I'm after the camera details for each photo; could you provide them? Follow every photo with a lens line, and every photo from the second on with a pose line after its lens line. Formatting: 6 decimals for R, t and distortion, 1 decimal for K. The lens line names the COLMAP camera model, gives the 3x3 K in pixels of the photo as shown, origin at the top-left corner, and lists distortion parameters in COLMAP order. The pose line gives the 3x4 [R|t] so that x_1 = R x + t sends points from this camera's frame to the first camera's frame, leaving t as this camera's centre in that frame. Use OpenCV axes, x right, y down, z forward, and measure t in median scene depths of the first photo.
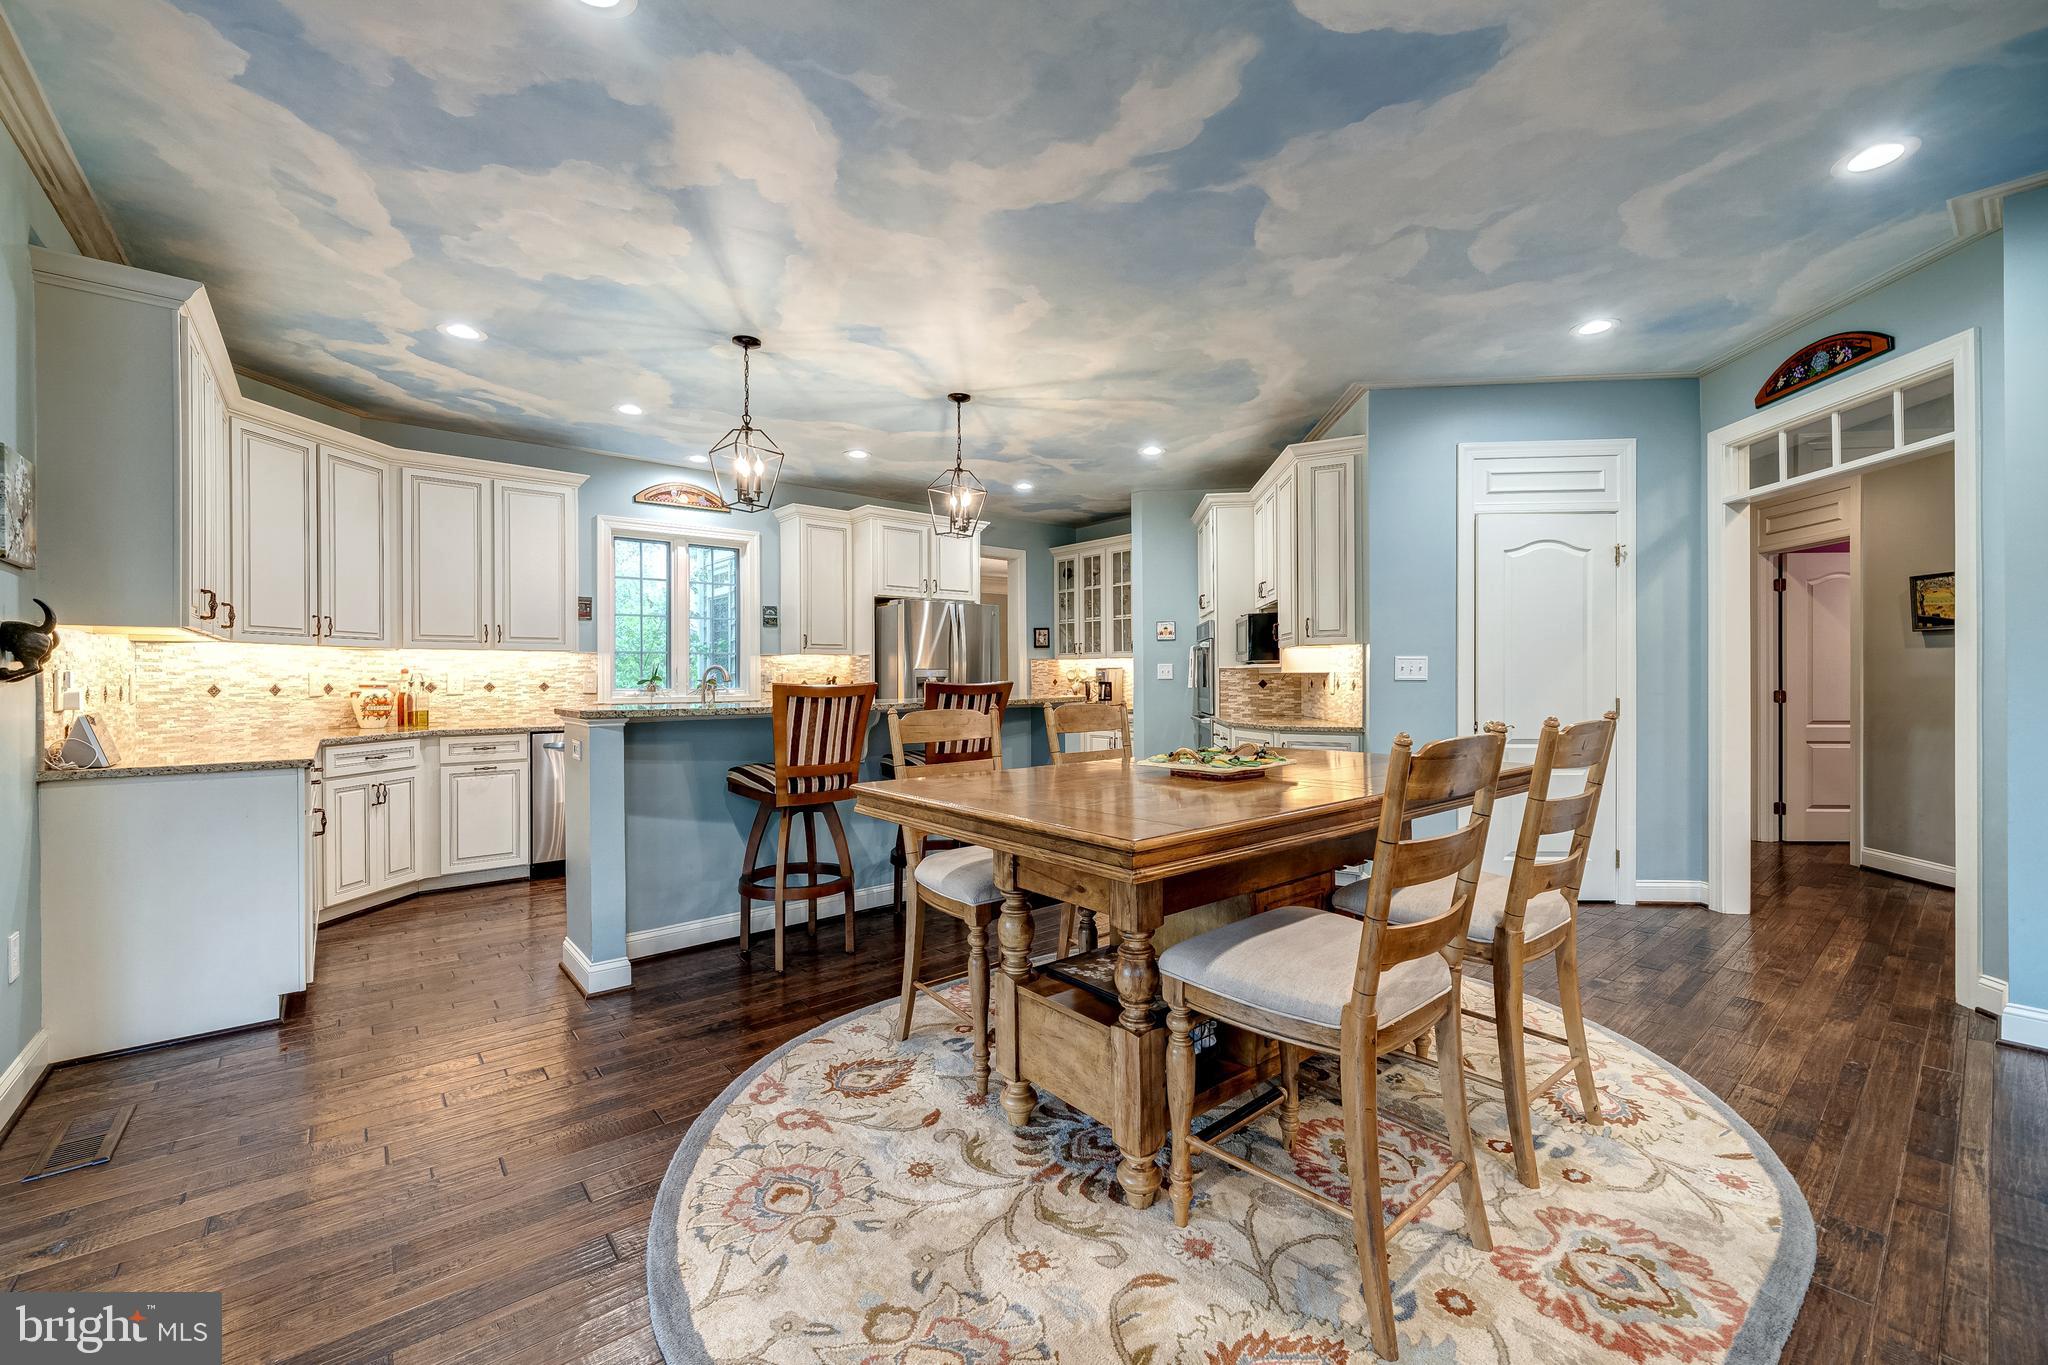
lens RADIAL K [[813.4, 0, 1014.8], [0, 813.4, 680.6], [0, 0, 1]] dist [-0.006651, 0.000400]
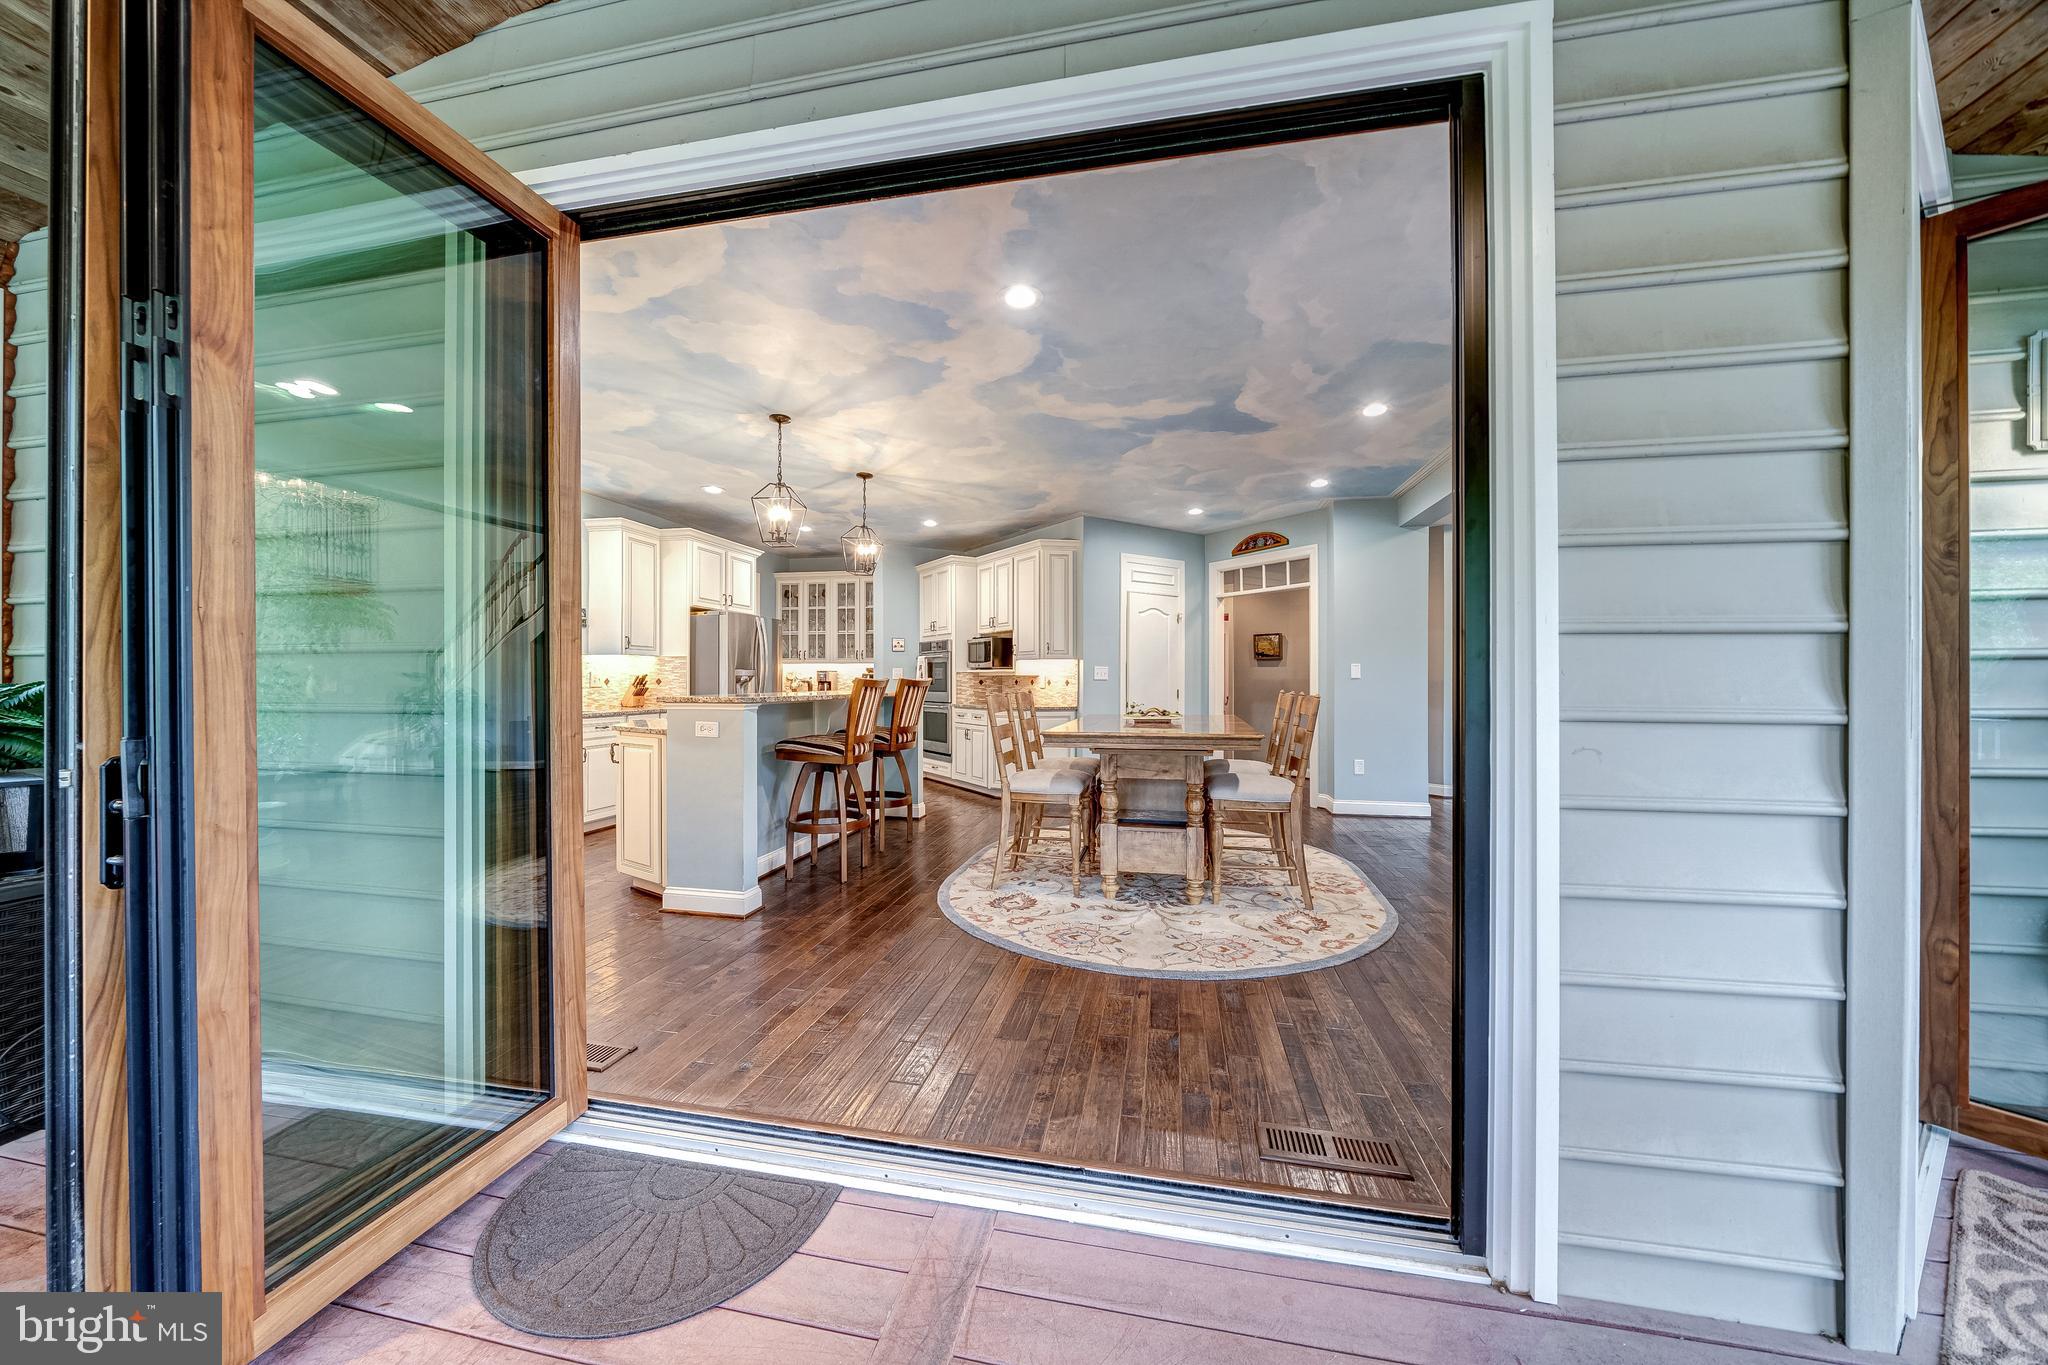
lens RADIAL K [[699.5, 0, 1007.4], [0, 699.5, 683.6], [0, 0, 1]] dist [-0.009065, -0.000110]
pose [[0.787934, 0.003558, 0.615750, -0.590471], [-0.003516, 0.999993, -0.001278, 0.009409], [-0.615750, -0.001158, 0.787941, -0.092790]]
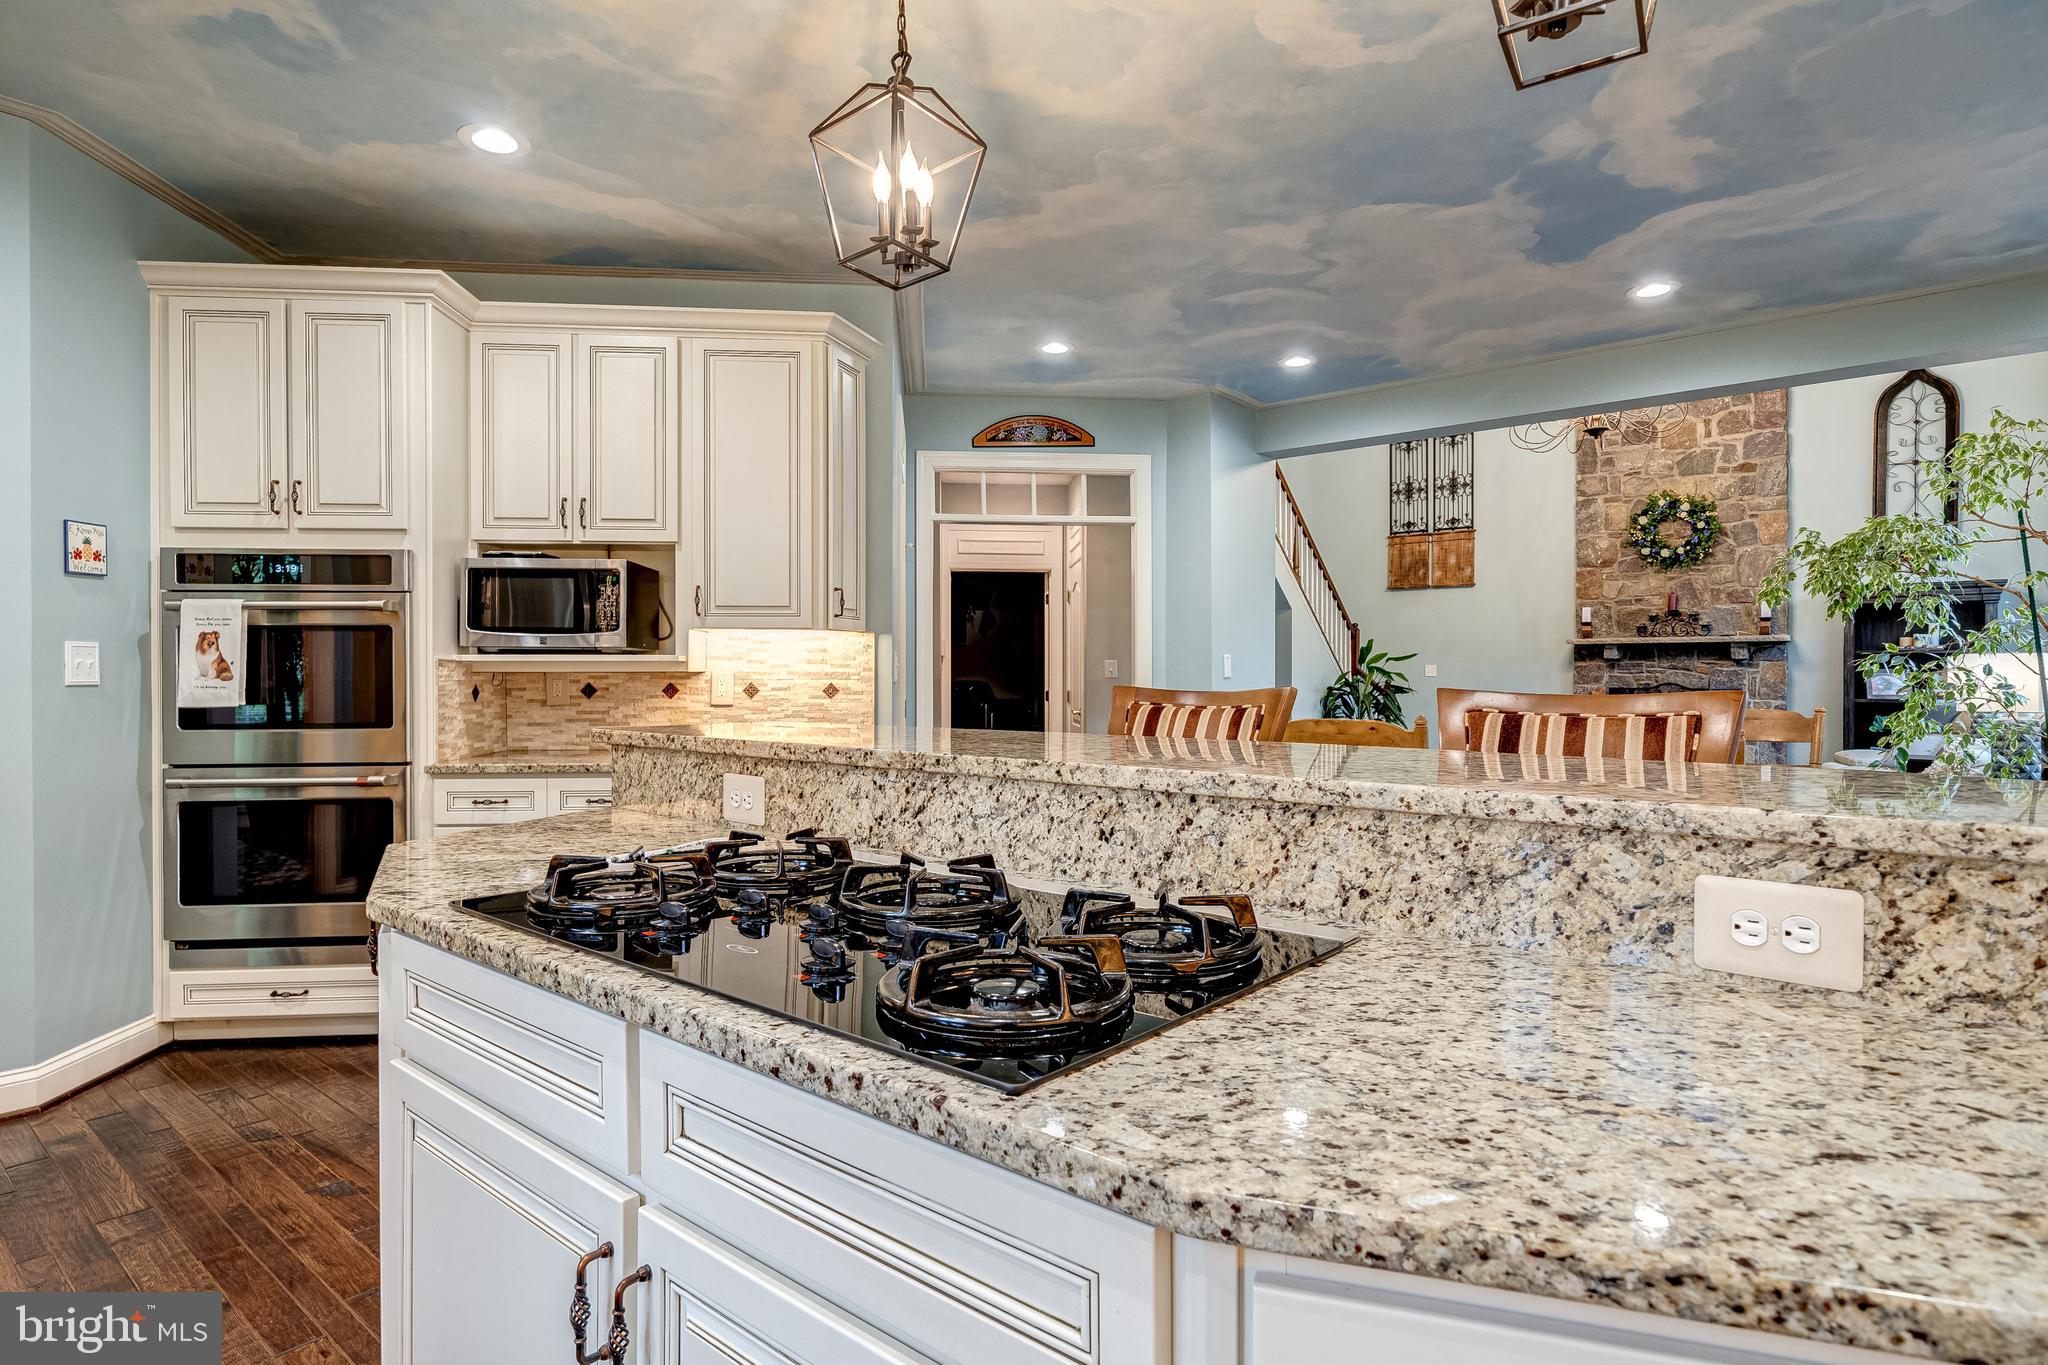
lens RADIAL K [[1087.4, 0, 1031.2], [0, 1087.4, 674.8], [0, 0, 1]] dist [0.009481, -0.007856]
pose [[-0.189968, 0.003806, 0.981783, -0.515602], [0.005331, 0.999982, -0.002845, -0.004411], [-0.981776, 0.004693, -0.189984, 1.003261]]
